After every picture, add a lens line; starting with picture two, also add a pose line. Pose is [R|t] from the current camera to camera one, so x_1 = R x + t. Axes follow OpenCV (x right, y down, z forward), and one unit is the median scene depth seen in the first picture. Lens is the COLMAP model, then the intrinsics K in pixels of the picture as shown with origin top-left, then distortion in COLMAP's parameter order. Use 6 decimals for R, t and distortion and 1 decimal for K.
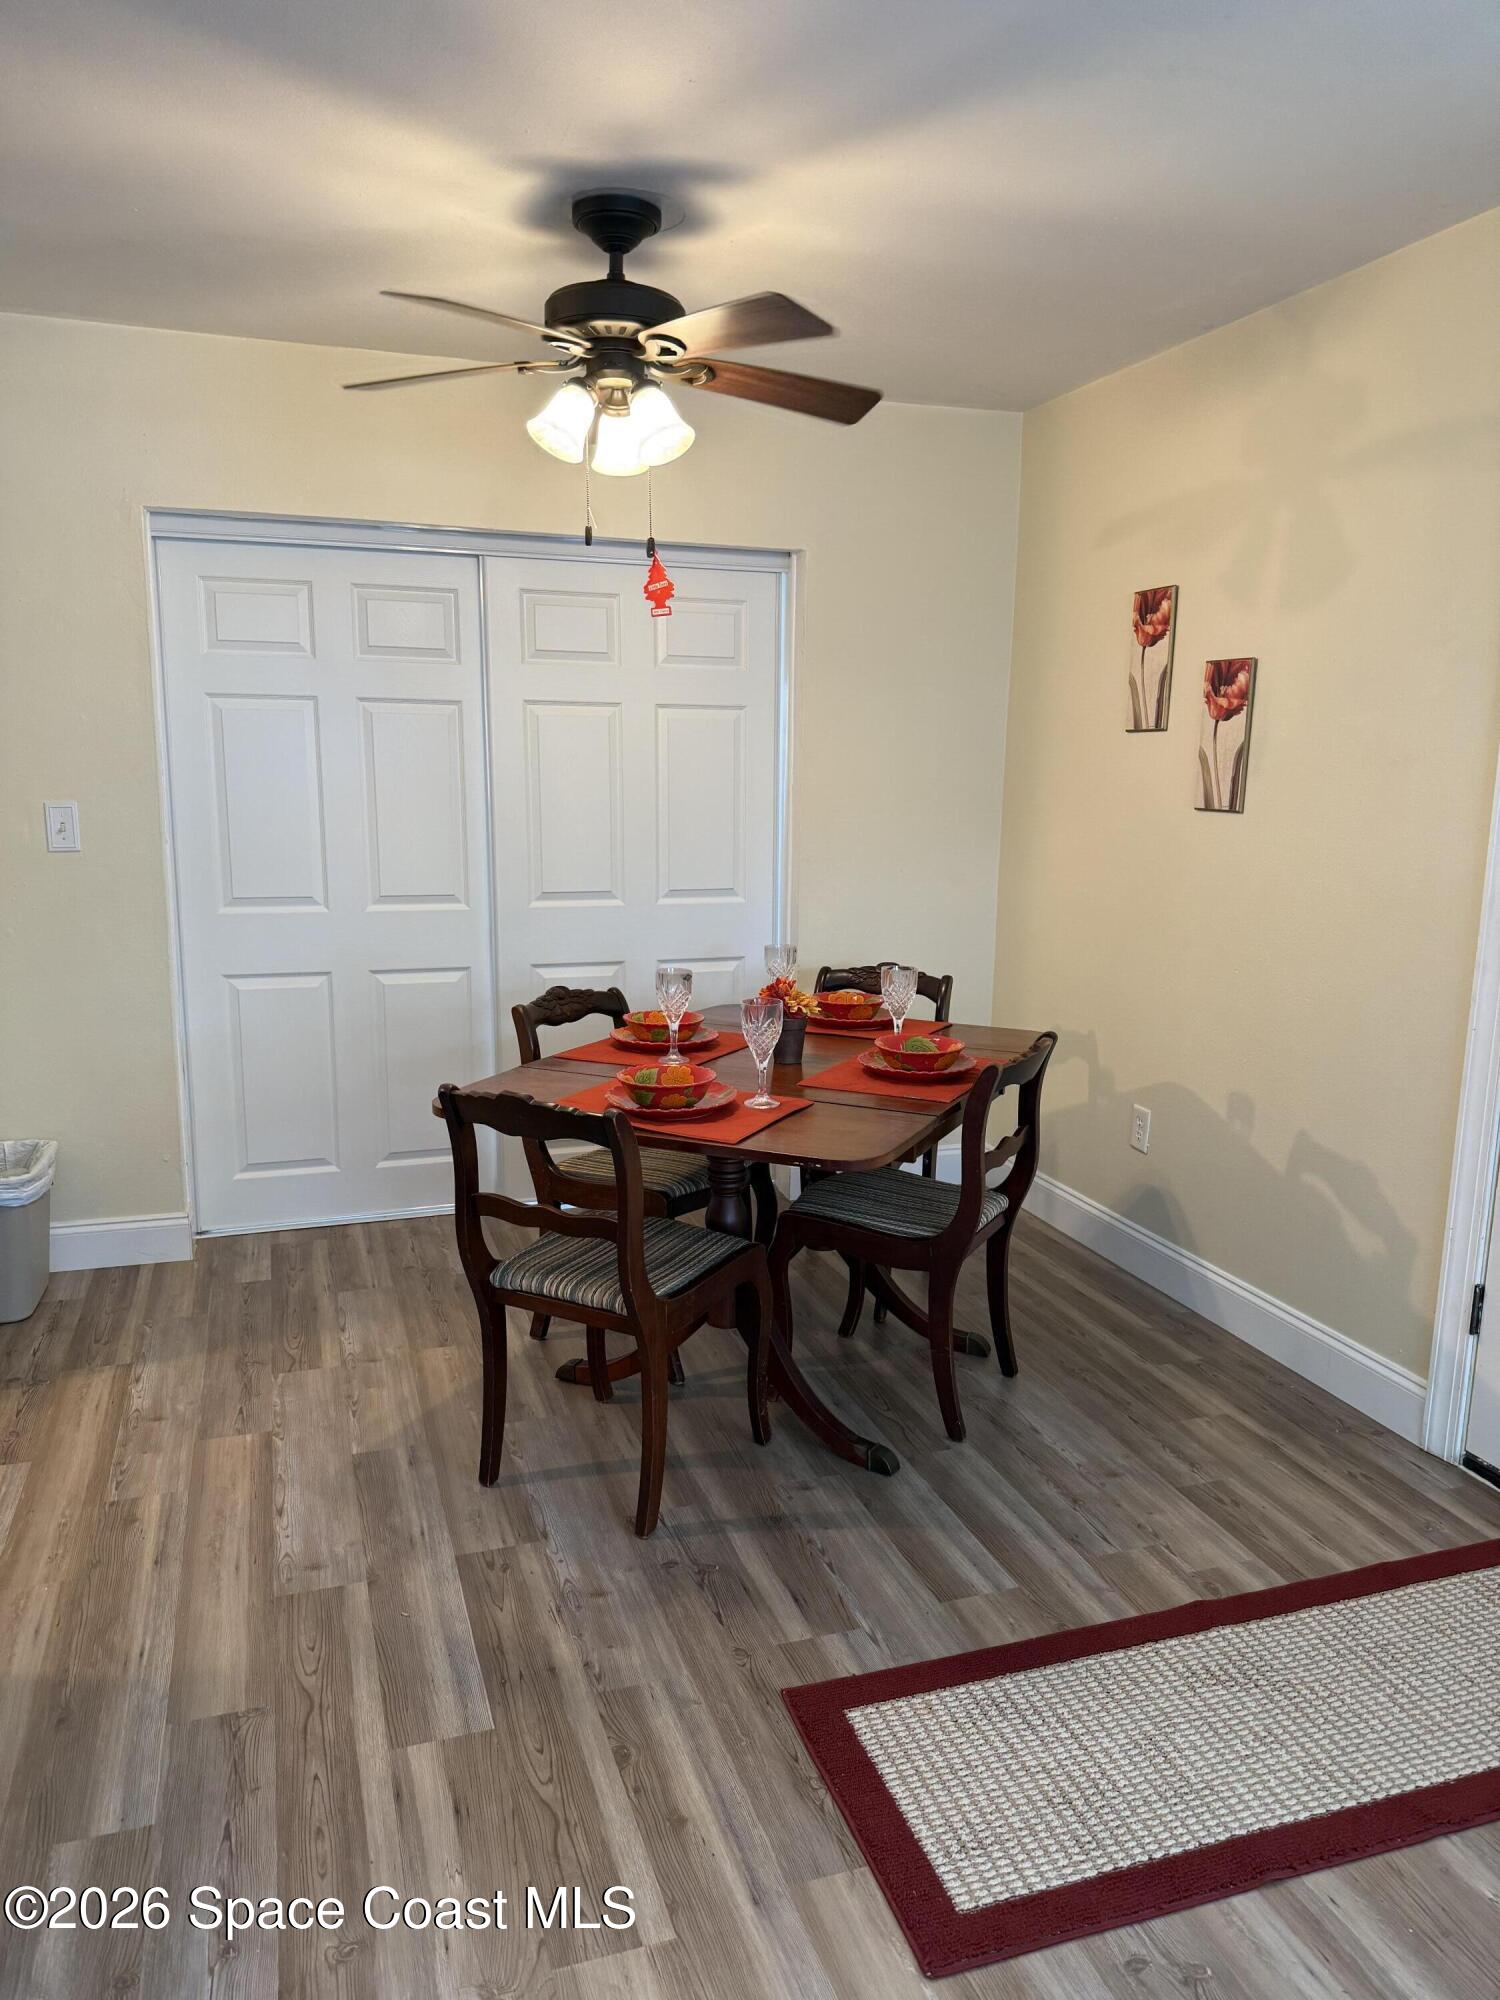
lens RADIAL K [[1423.4, 0, 750.1], [0, 1423.4, 1003.3], [0, 0, 1]] dist [-0.003608, -0.001248]
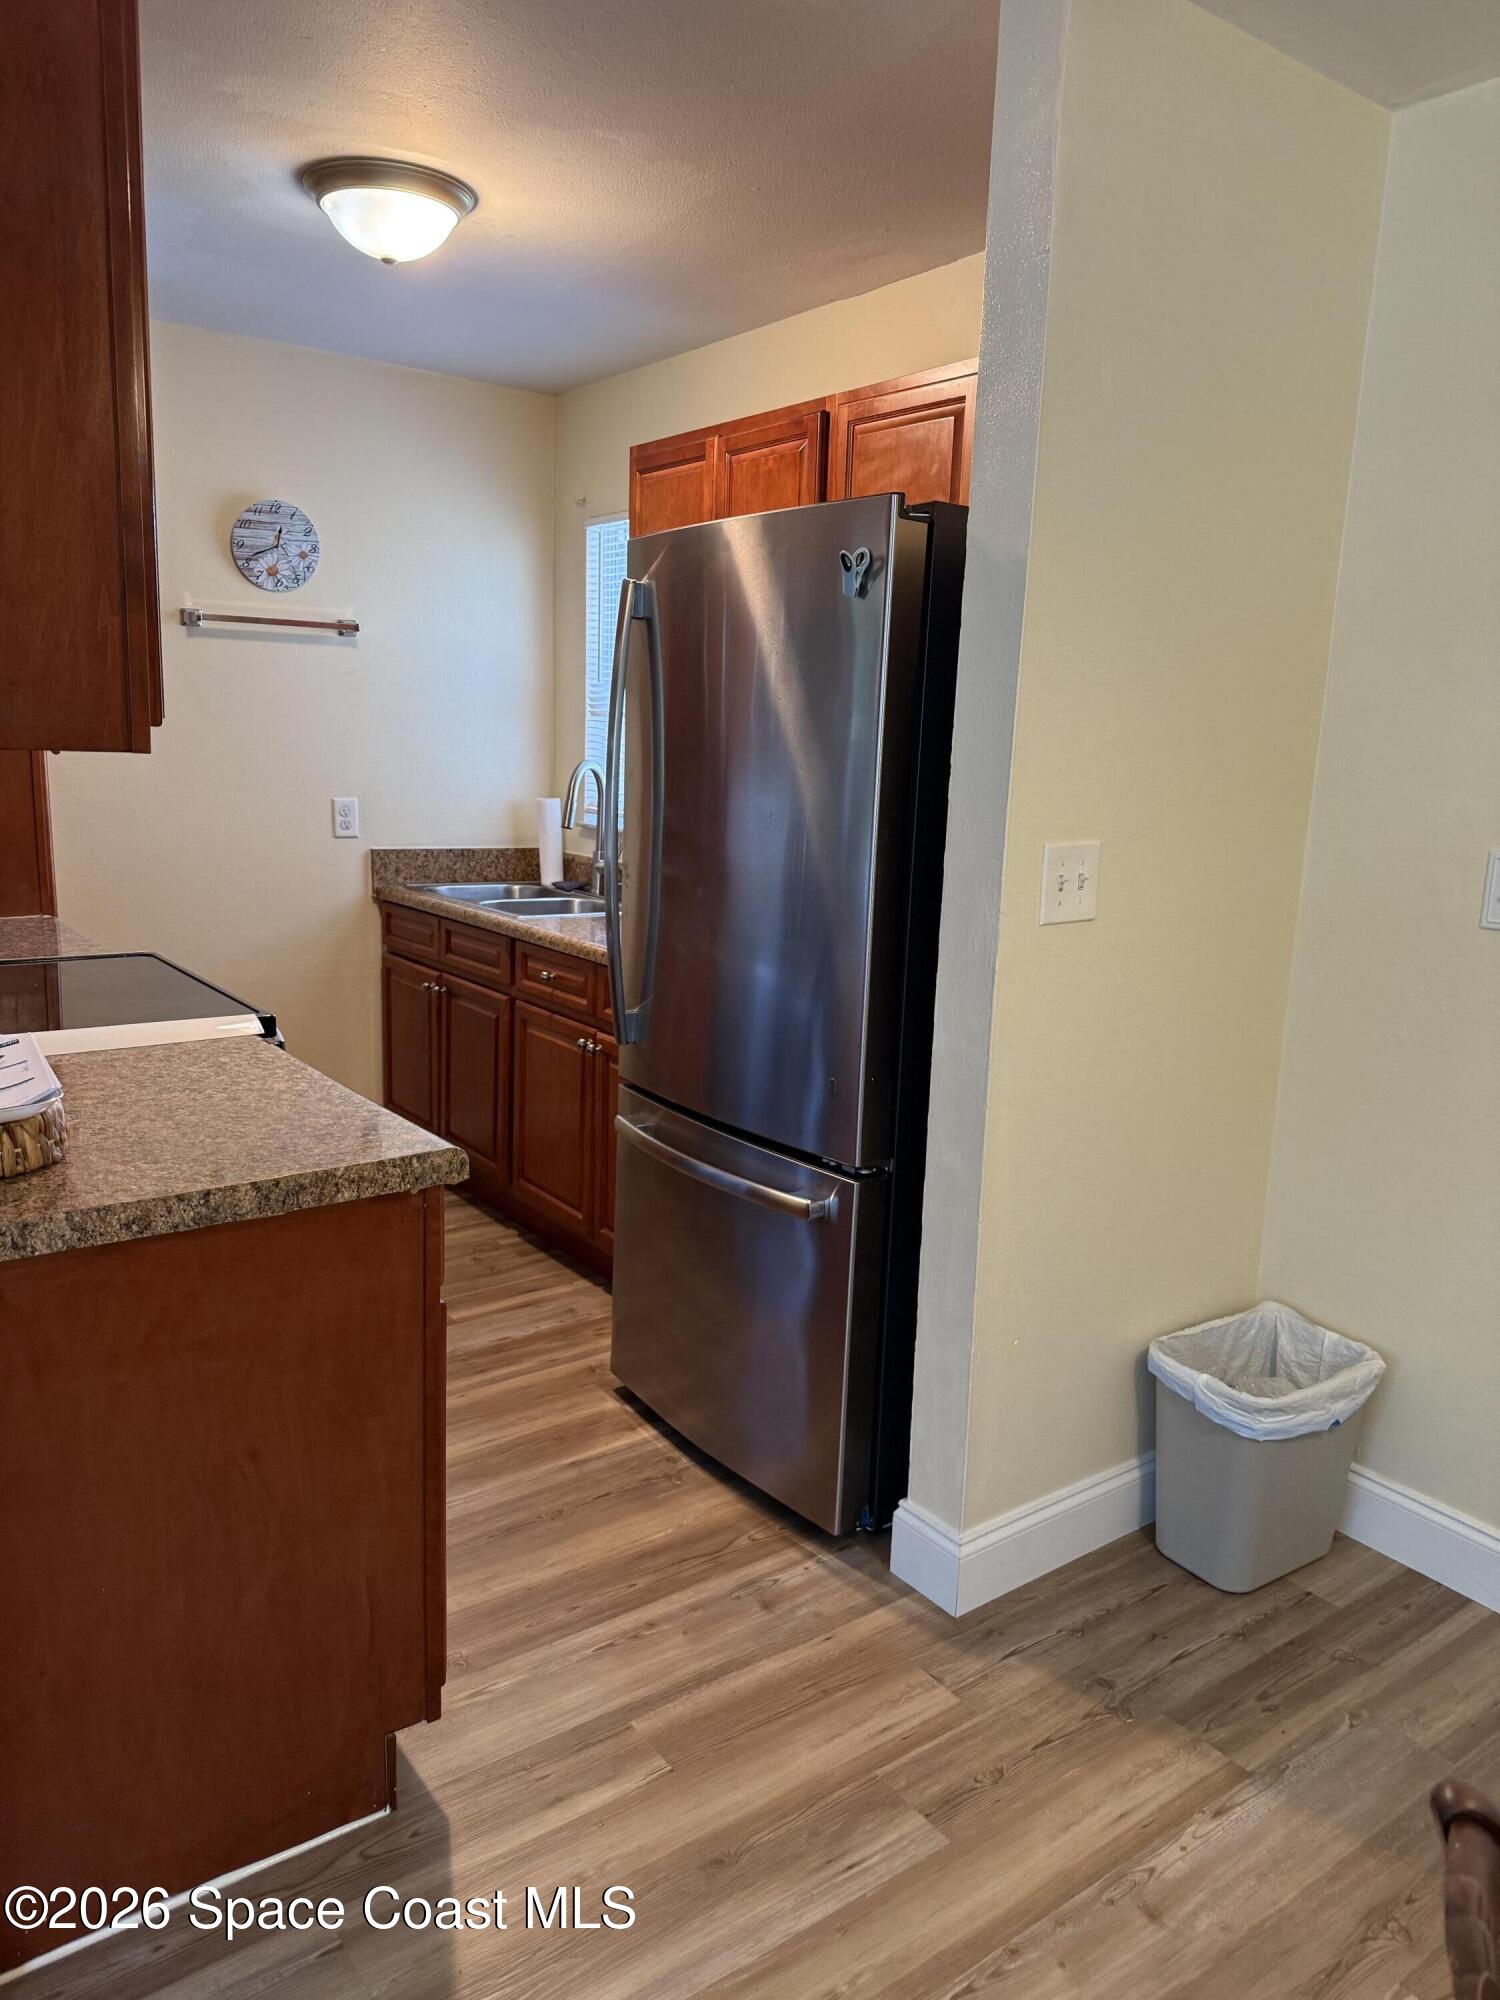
lens RADIAL K [[1423.4, 0, 747.8], [0, 1423.4, 1000.5], [0, 0, 1]] dist [-0.003608, -0.001248]
pose [[0.305415, 0.179449, -0.935158, 0.008352], [-0.191690, 0.973563, 0.124214, -0.098970], [0.932726, 0.141323, 0.331739, 0.527026]]
